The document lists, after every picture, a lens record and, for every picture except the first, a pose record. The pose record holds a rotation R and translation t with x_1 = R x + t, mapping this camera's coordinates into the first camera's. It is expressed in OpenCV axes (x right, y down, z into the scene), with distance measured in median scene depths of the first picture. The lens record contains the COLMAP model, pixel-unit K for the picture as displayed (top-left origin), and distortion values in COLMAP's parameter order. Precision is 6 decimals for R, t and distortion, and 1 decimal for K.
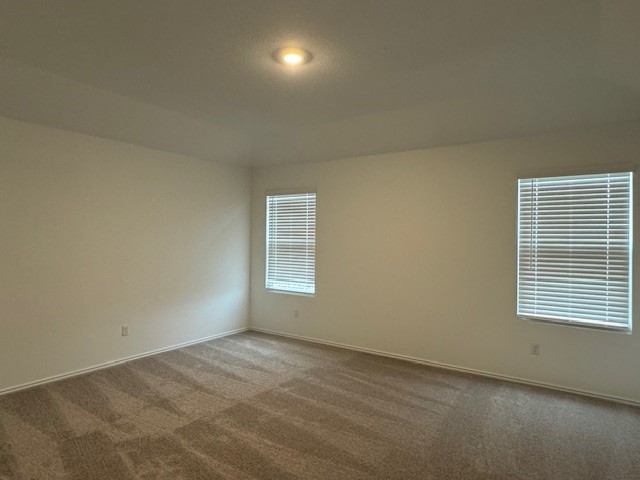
lens RADIAL K [[275.4, 0, 319.0], [0, 275.4, 237.5], [0, 0, 1]] dist [0.011880, 0.000122]
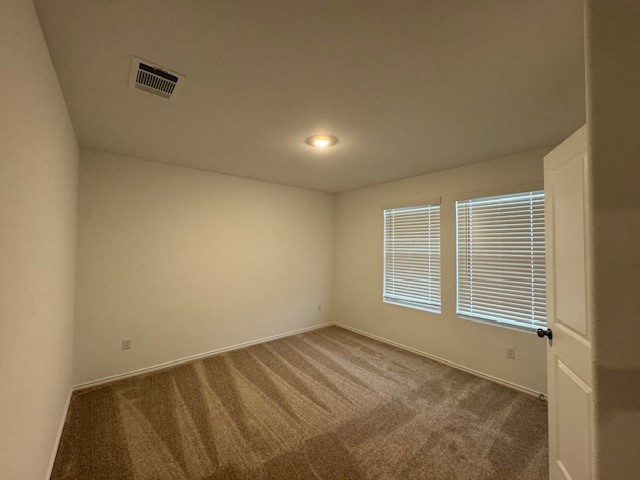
lens RADIAL K [[259.2, 0, 318.5], [0, 259.2, 240.6], [0, 0, 1]] dist [0.023009, -0.000321]
pose [[0.904116, -0.008929, -0.427194, 0.669695], [-0.005242, 0.999475, -0.031985, 0.005074], [0.427255, 0.031157, 0.903594, -0.308836]]
